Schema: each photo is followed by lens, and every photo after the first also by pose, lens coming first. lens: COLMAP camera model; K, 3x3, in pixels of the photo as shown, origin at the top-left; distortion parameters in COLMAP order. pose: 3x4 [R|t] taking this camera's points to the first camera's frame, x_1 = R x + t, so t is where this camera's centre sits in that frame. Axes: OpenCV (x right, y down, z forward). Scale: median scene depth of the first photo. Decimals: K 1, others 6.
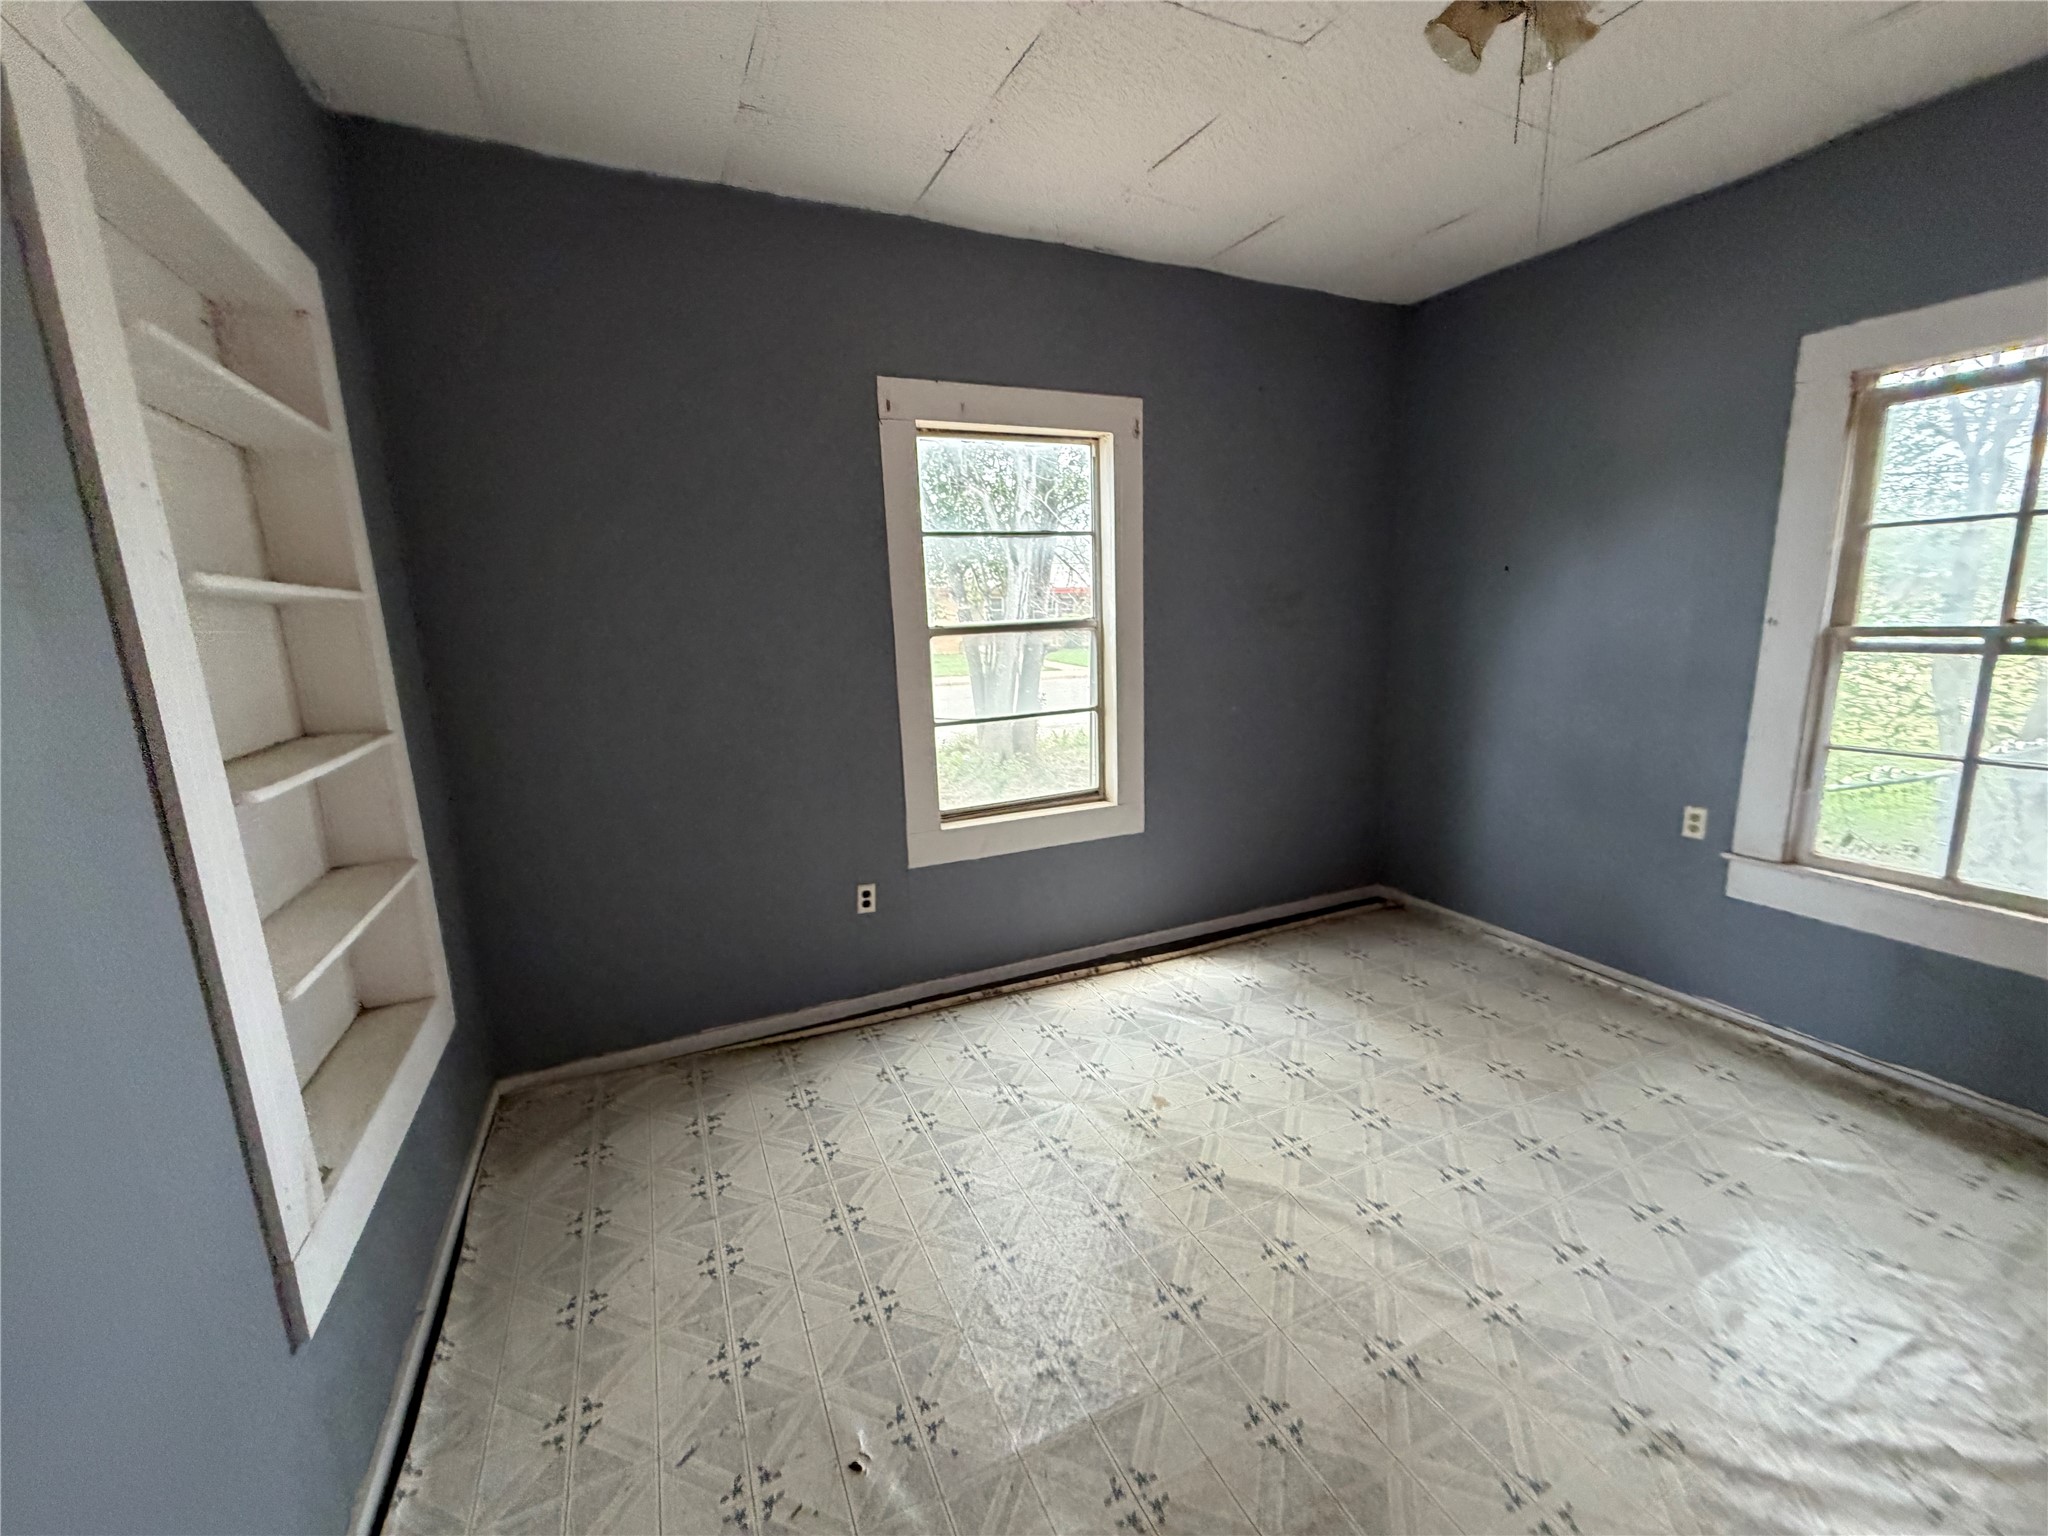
lens RADIAL K [[817.0, 0, 1024.0], [0, 817.0, 768.0], [0, 0, 1]] dist [0.002077, 0.000523]
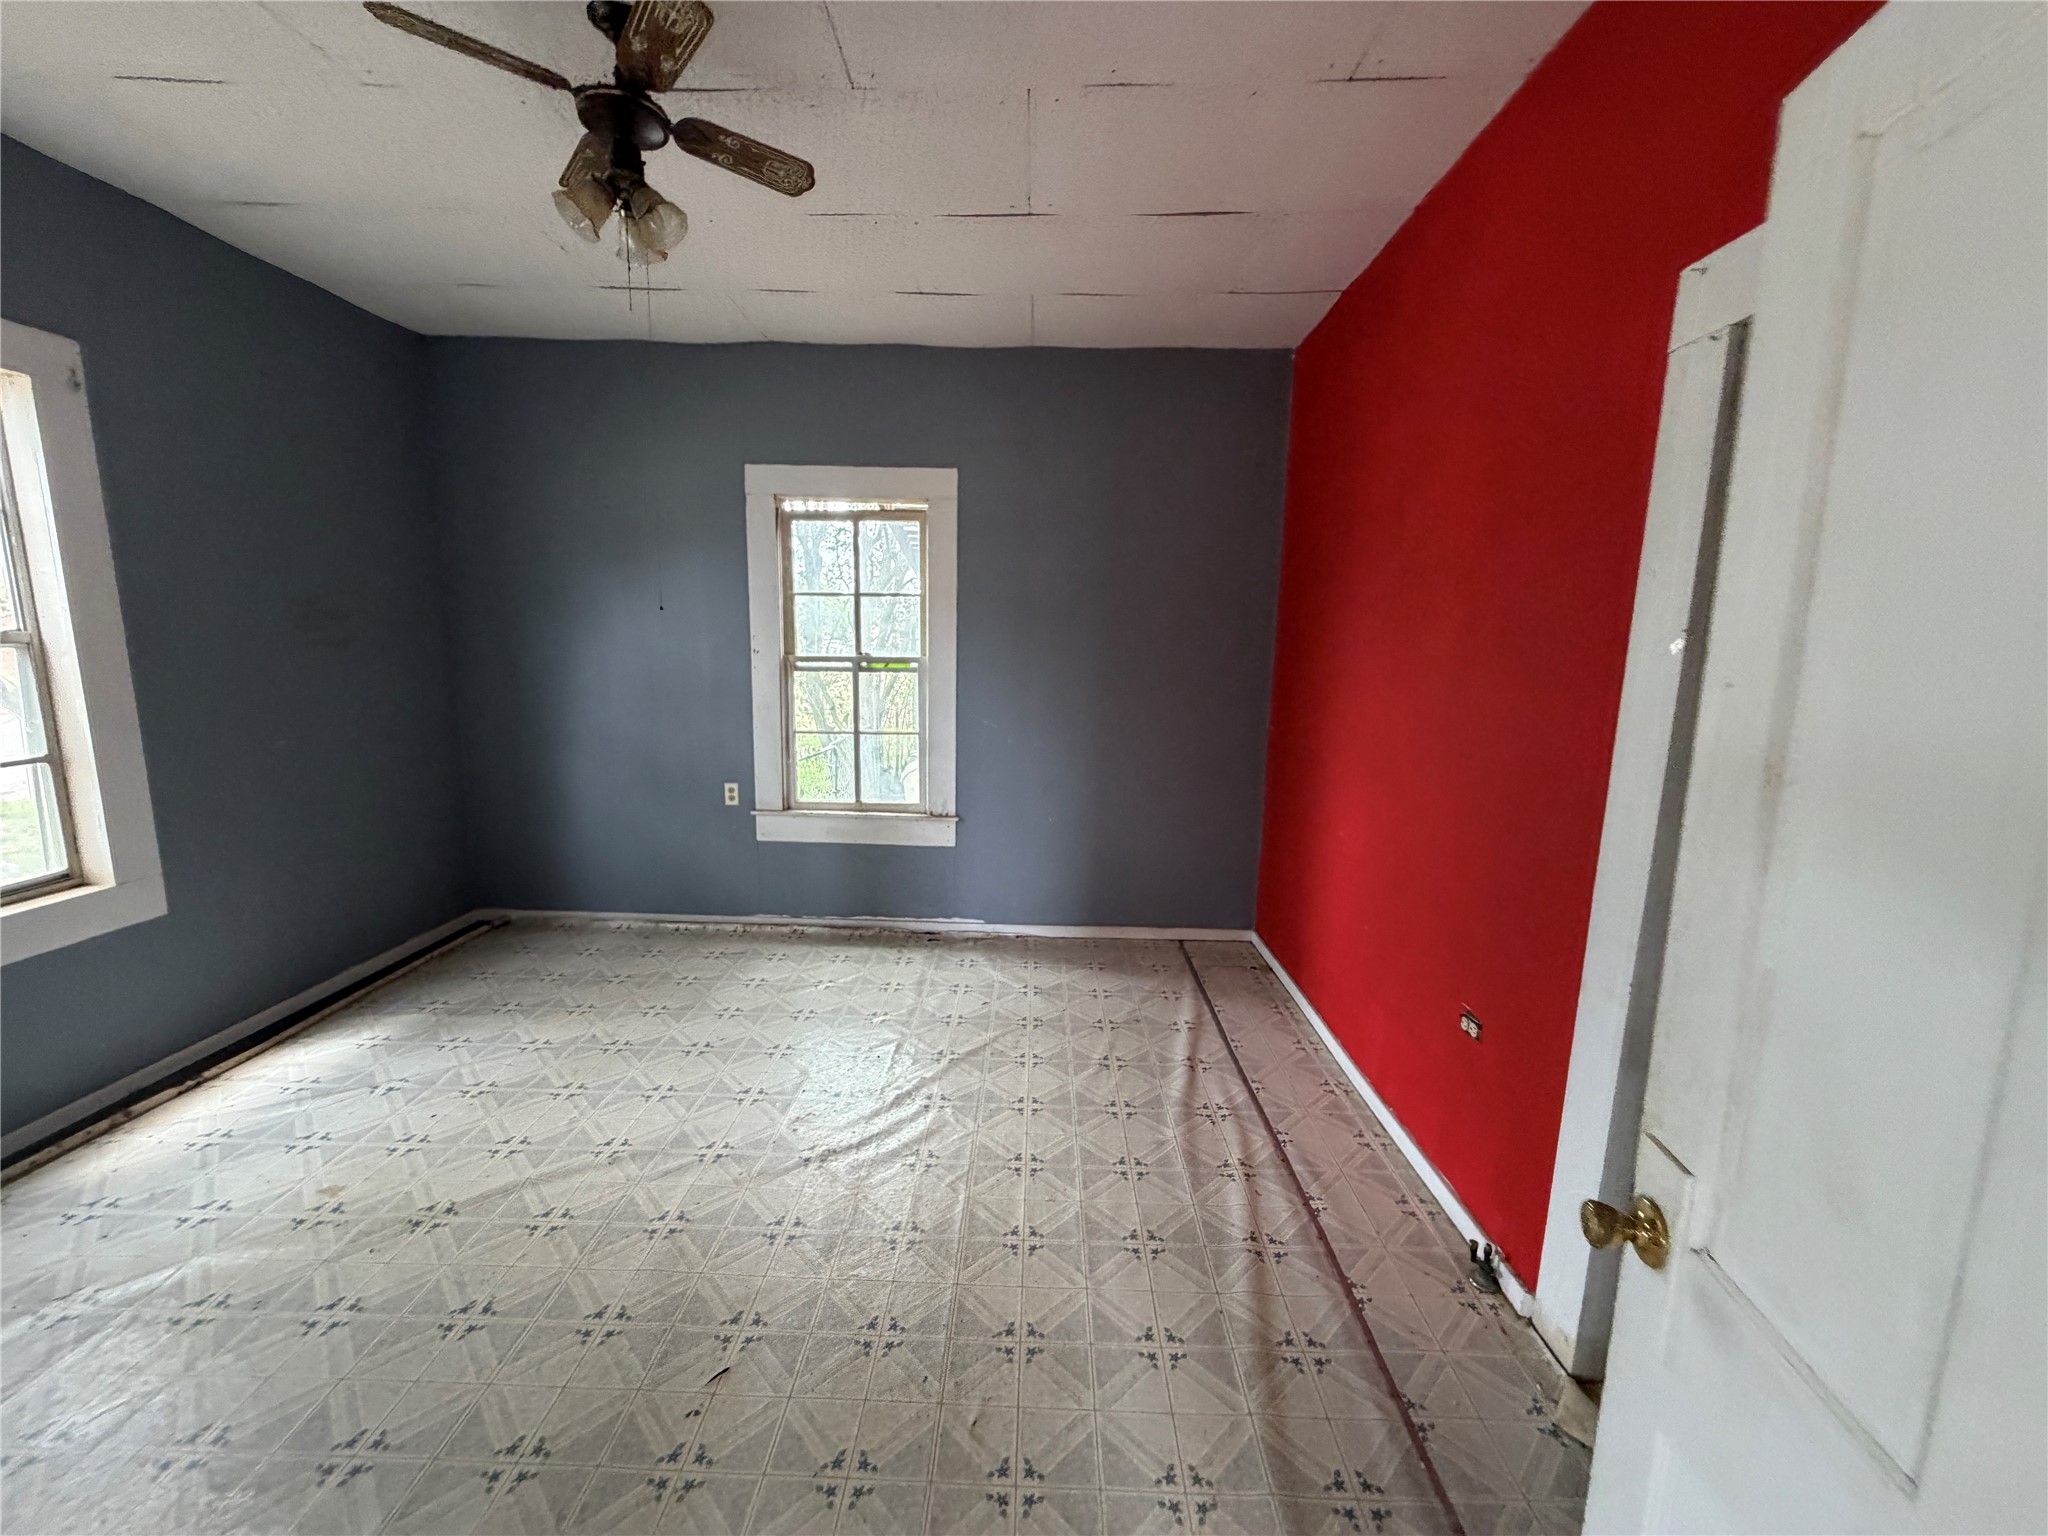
lens RADIAL K [[827.9, 0, 1024.0], [0, 827.9, 768.0], [0, 0, 1]] dist [0.002056, -0.001995]
pose [[0.436474, -0.107764, 0.893240, -0.216795], [0.139694, 0.988878, 0.051042, 0.020219], [-0.888806, 0.102502, 0.446674, -0.077982]]
